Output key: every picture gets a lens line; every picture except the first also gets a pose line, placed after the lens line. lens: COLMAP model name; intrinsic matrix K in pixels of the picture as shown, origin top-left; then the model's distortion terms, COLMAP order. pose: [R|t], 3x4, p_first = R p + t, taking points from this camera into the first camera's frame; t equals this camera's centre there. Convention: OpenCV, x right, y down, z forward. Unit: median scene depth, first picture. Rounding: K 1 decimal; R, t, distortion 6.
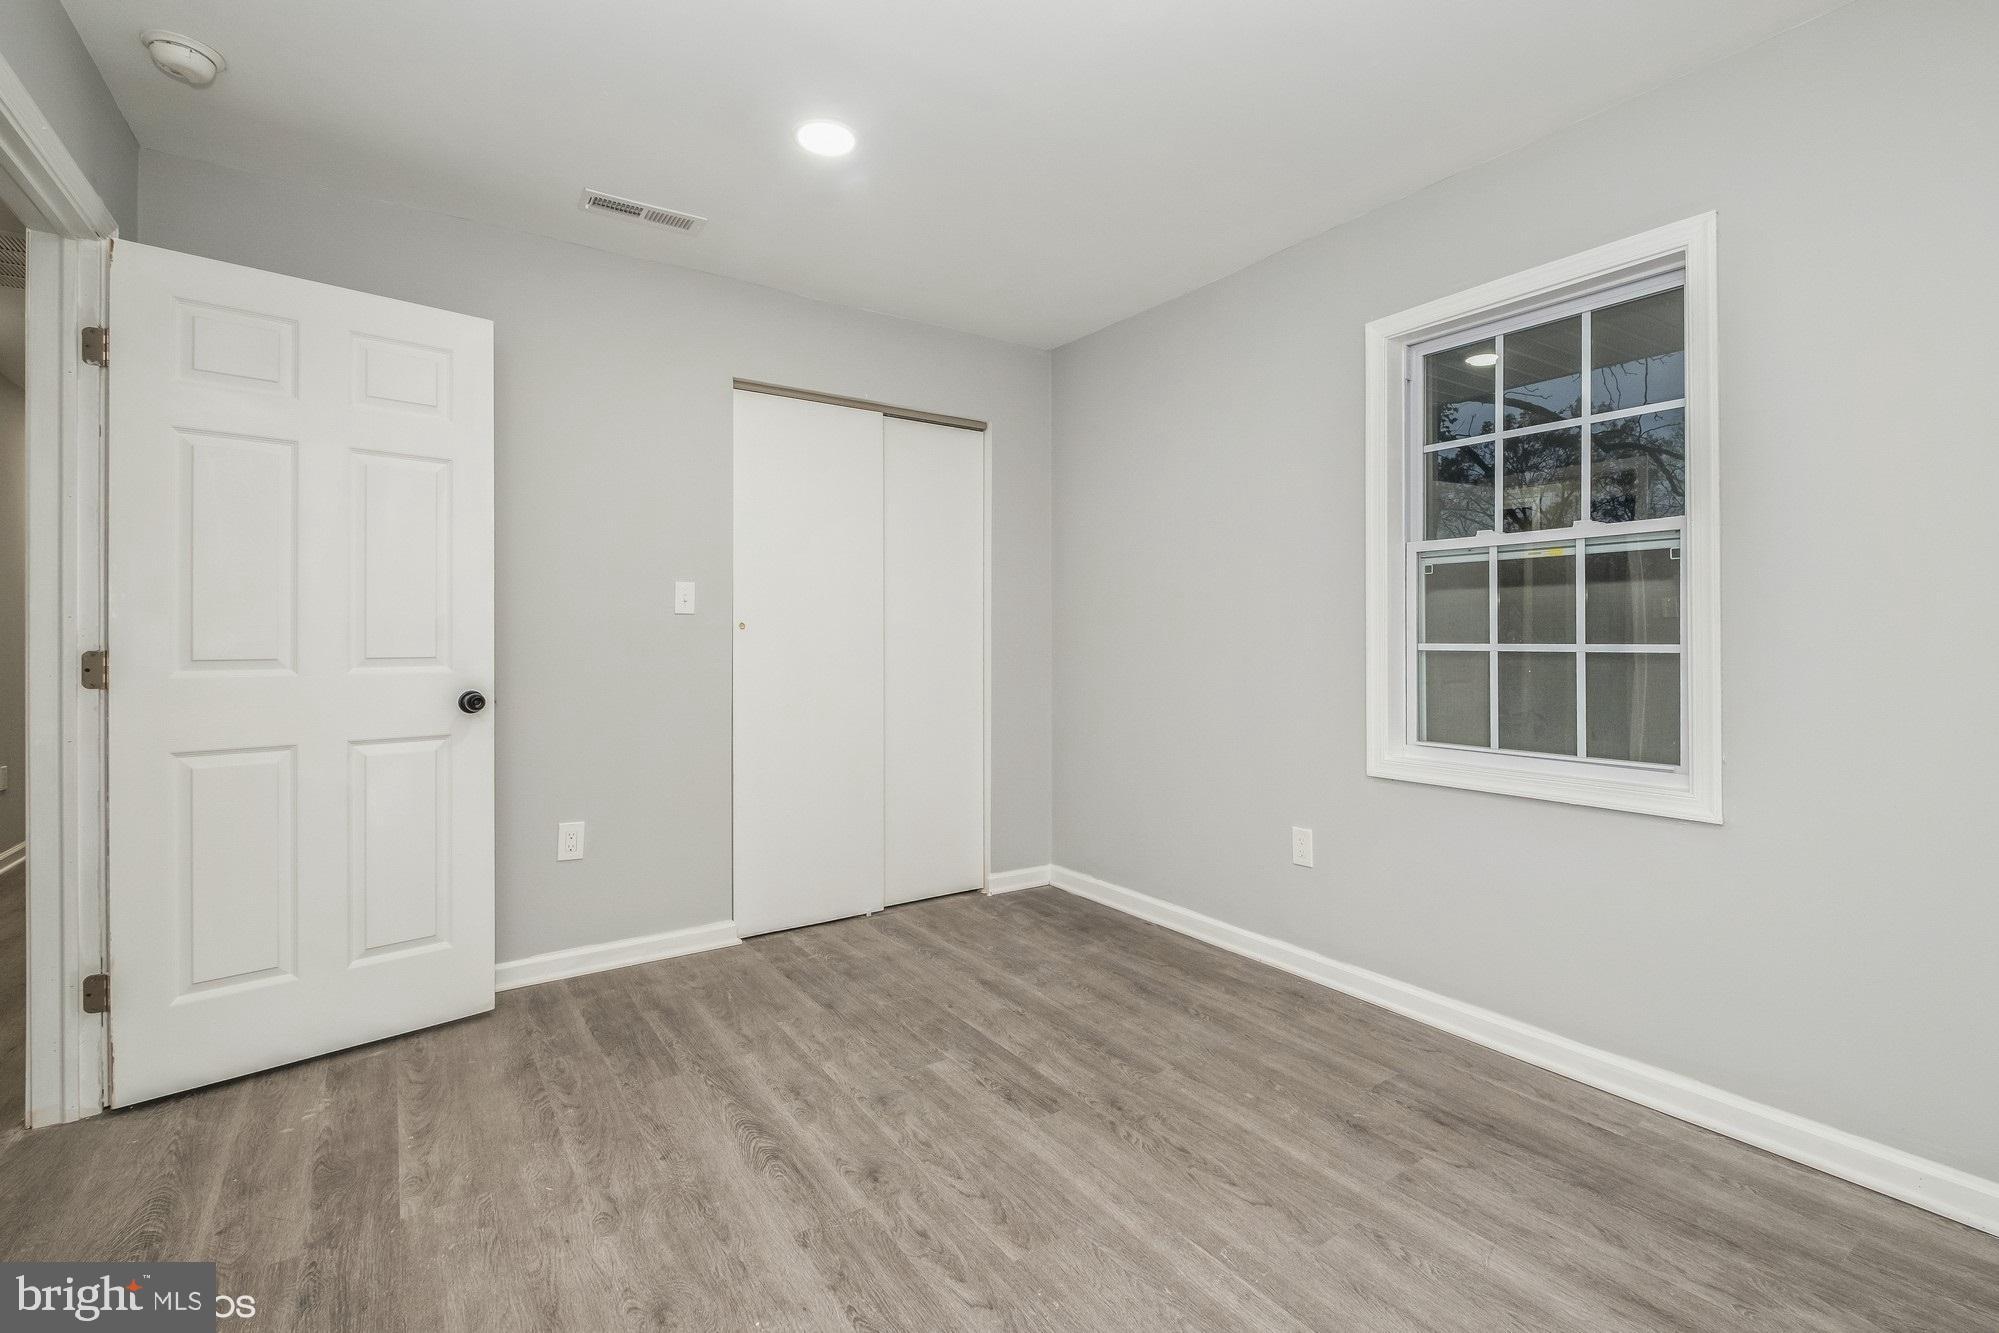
lens RADIAL K [[888.5, 0, 1017.9], [0, 888.5, 635.2], [0, 0, 1]] dist [0.009824, -0.007845]
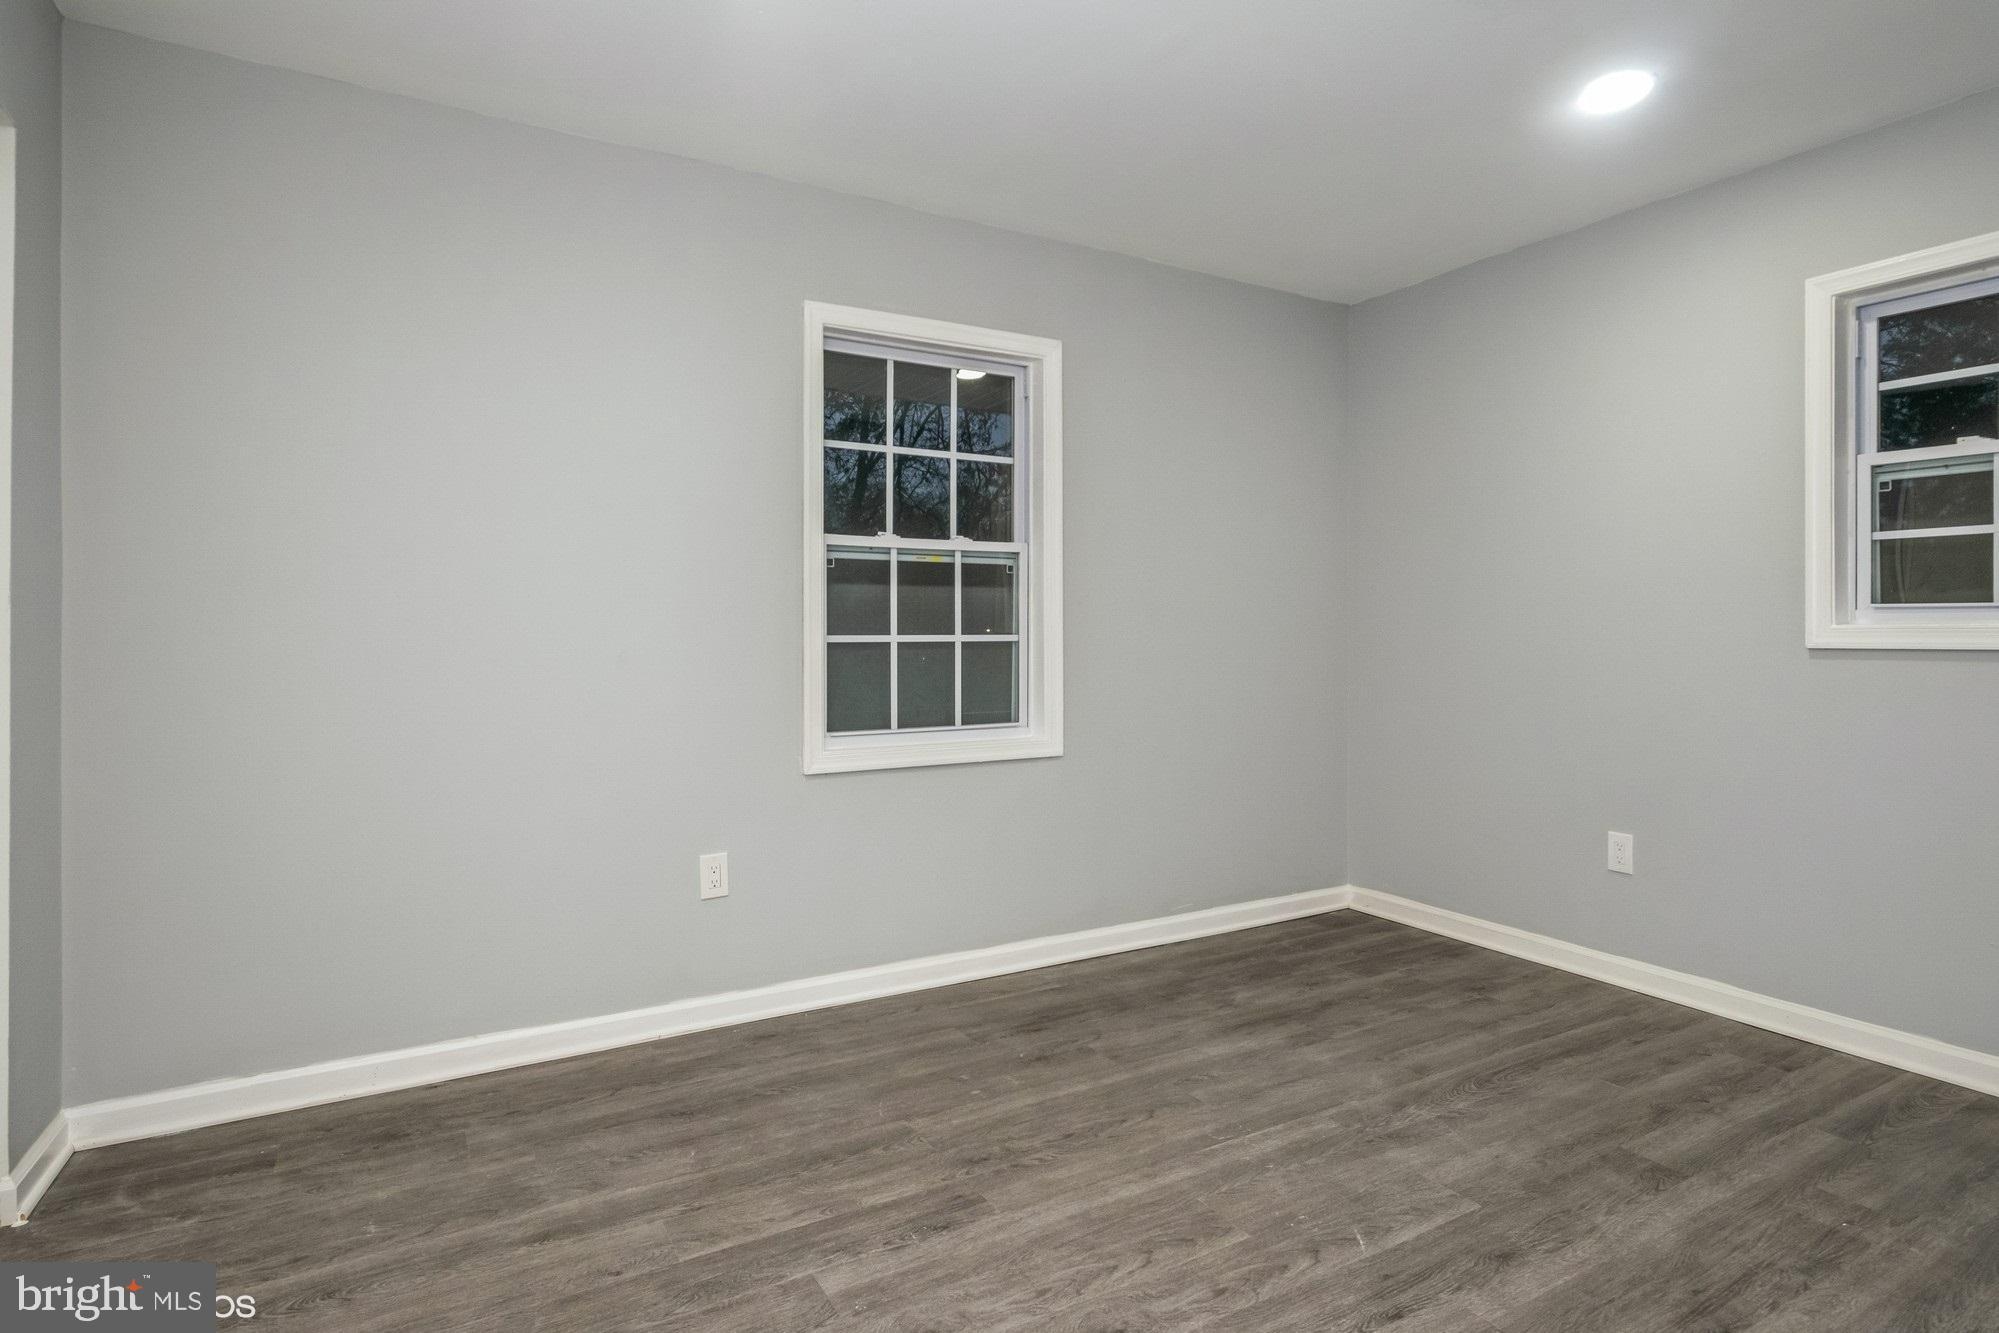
lens RADIAL K [[1055.0, 0, 1031.0], [0, 1055.0, 629.3], [0, 0, 1]] dist [-0.000455, 0.000304]
pose [[0.085563, 0.002729, 0.996329, -0.829699], [-0.002028, 0.999995, -0.002565, 0.005434], [-0.996331, -0.001801, 0.085568, 0.771556]]
